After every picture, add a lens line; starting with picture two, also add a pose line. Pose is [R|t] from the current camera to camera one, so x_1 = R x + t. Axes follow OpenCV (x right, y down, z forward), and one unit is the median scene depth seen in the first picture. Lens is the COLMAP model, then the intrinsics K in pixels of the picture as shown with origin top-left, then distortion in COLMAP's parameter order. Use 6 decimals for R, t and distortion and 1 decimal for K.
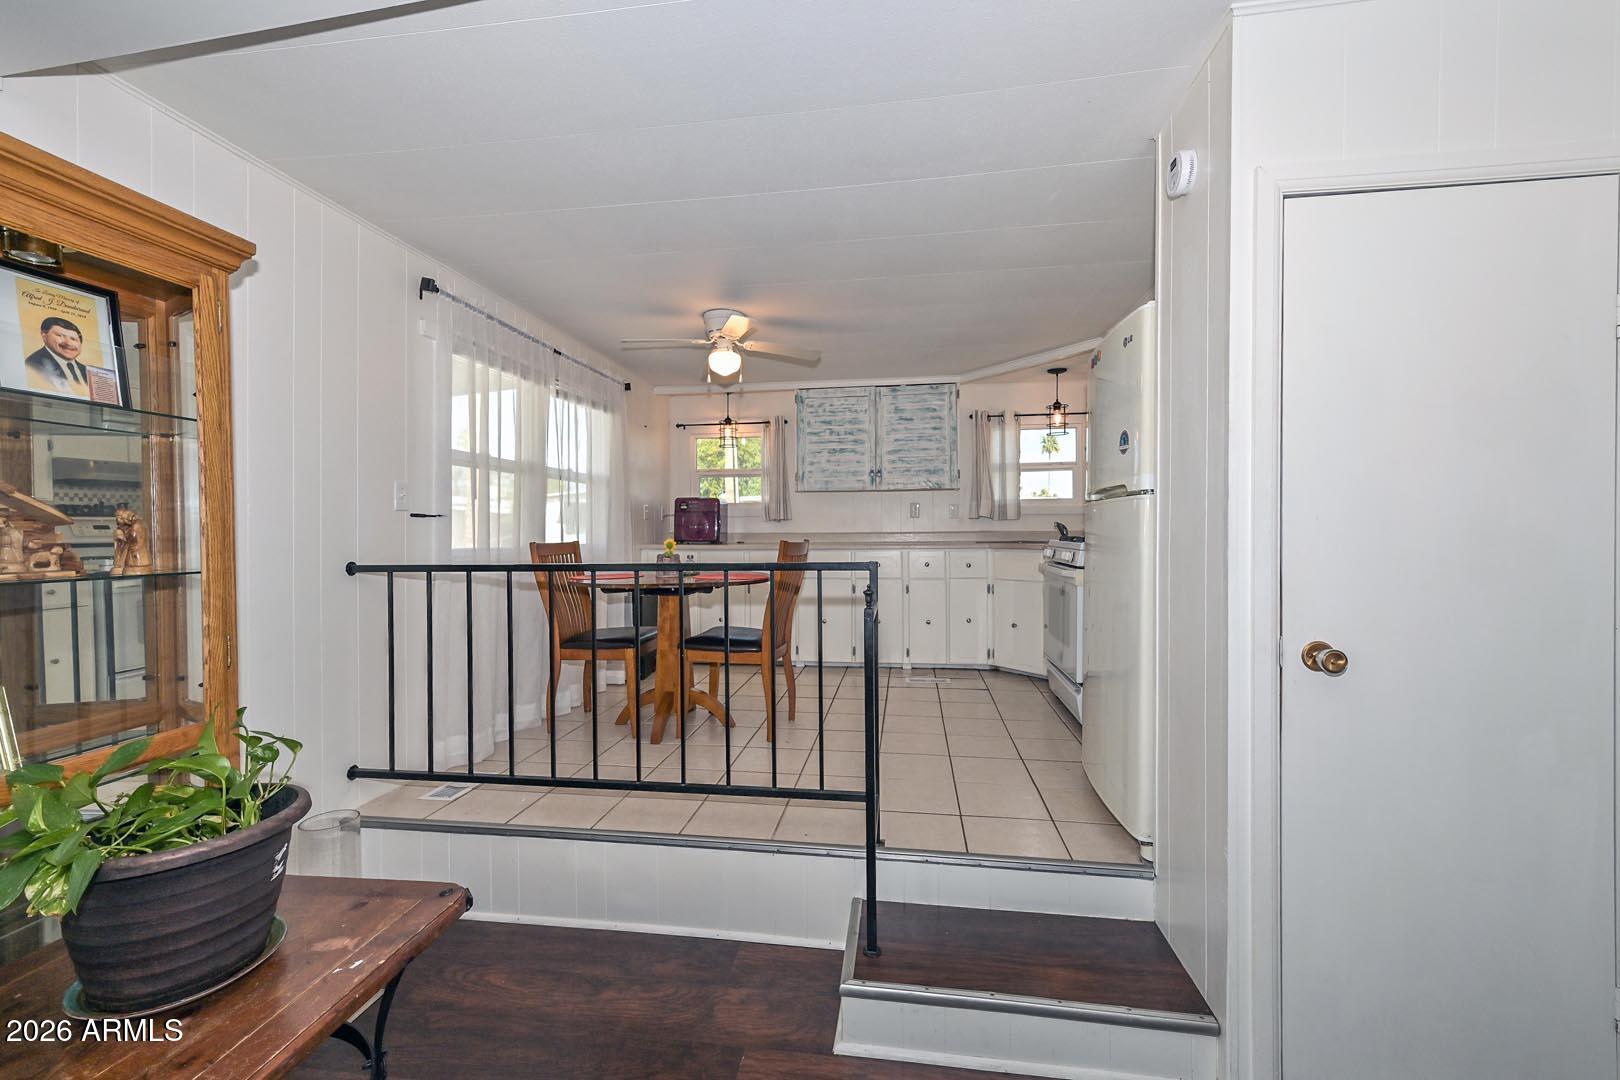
lens RADIAL K [[635.4, 0, 816.1], [0, 635.4, 536.1], [0, 0, 1]] dist [0.030841, 0.000390]
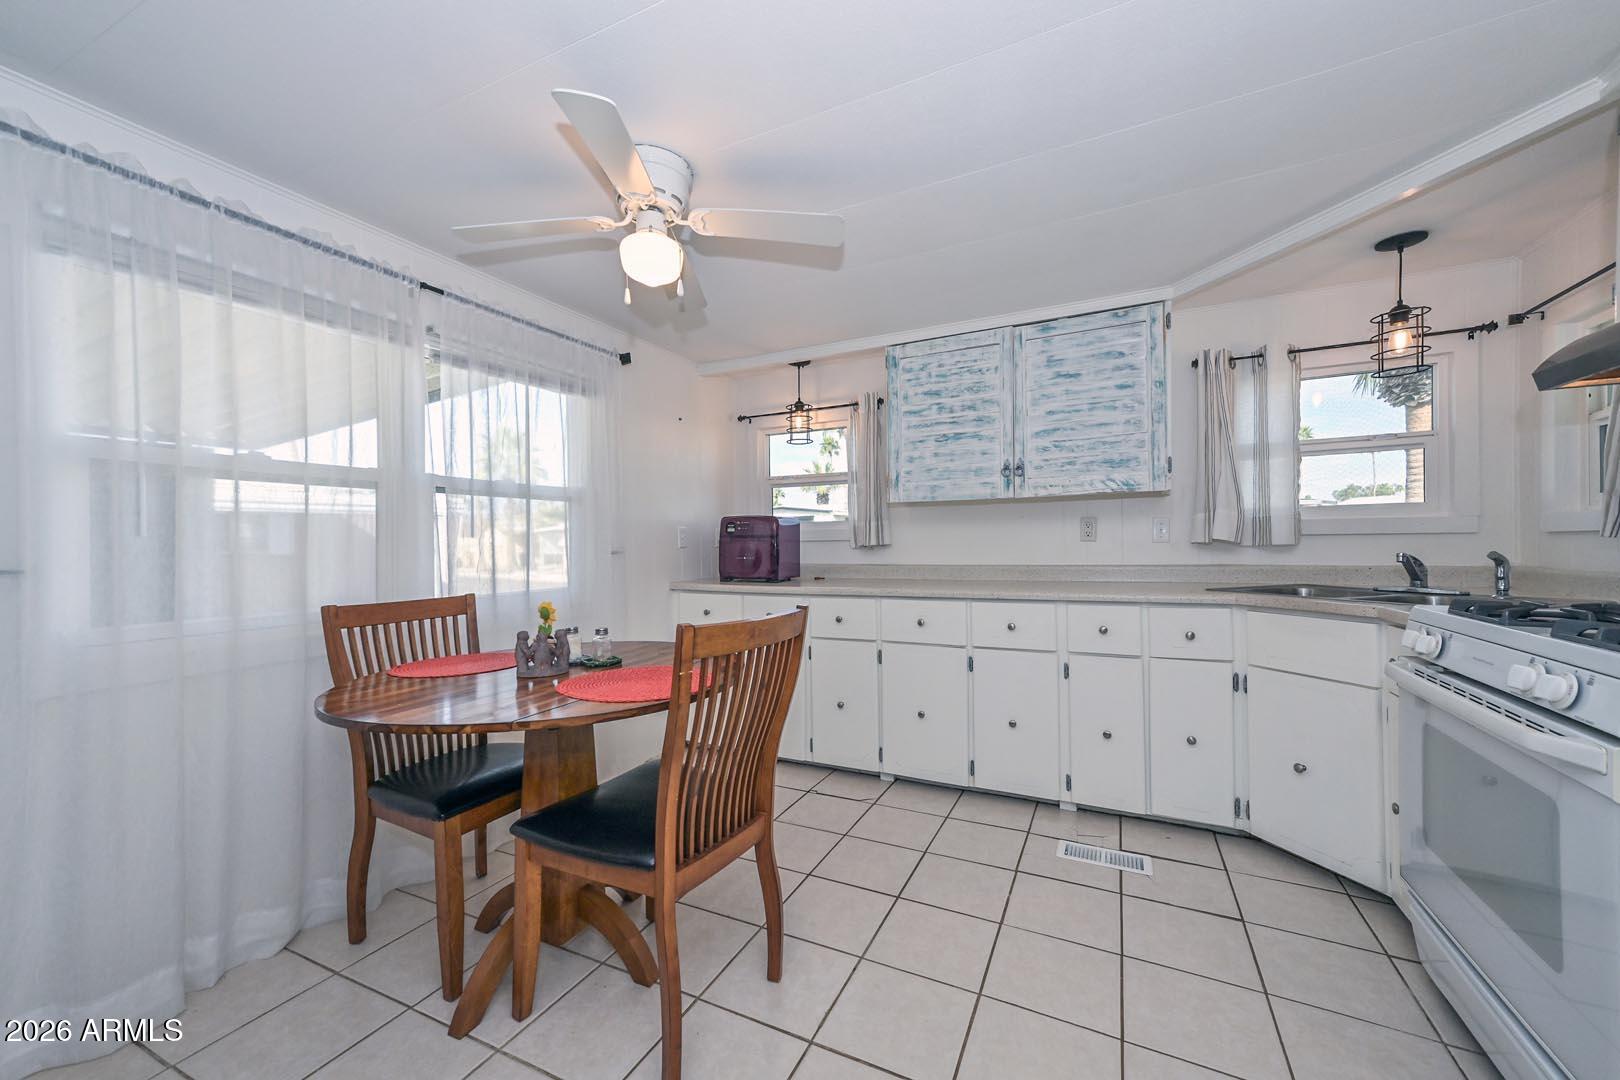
lens RADIAL K [[635.4, 0, 806.2], [0, 635.4, 551.4], [0, 0, 1]] dist [0.030841, 0.000390]
pose [[0.953214, -0.003403, -0.302276, 0.088847], [0.004628, 0.999984, 0.003338, -0.024233], [0.302260, -0.004581, 0.953215, 0.360072]]
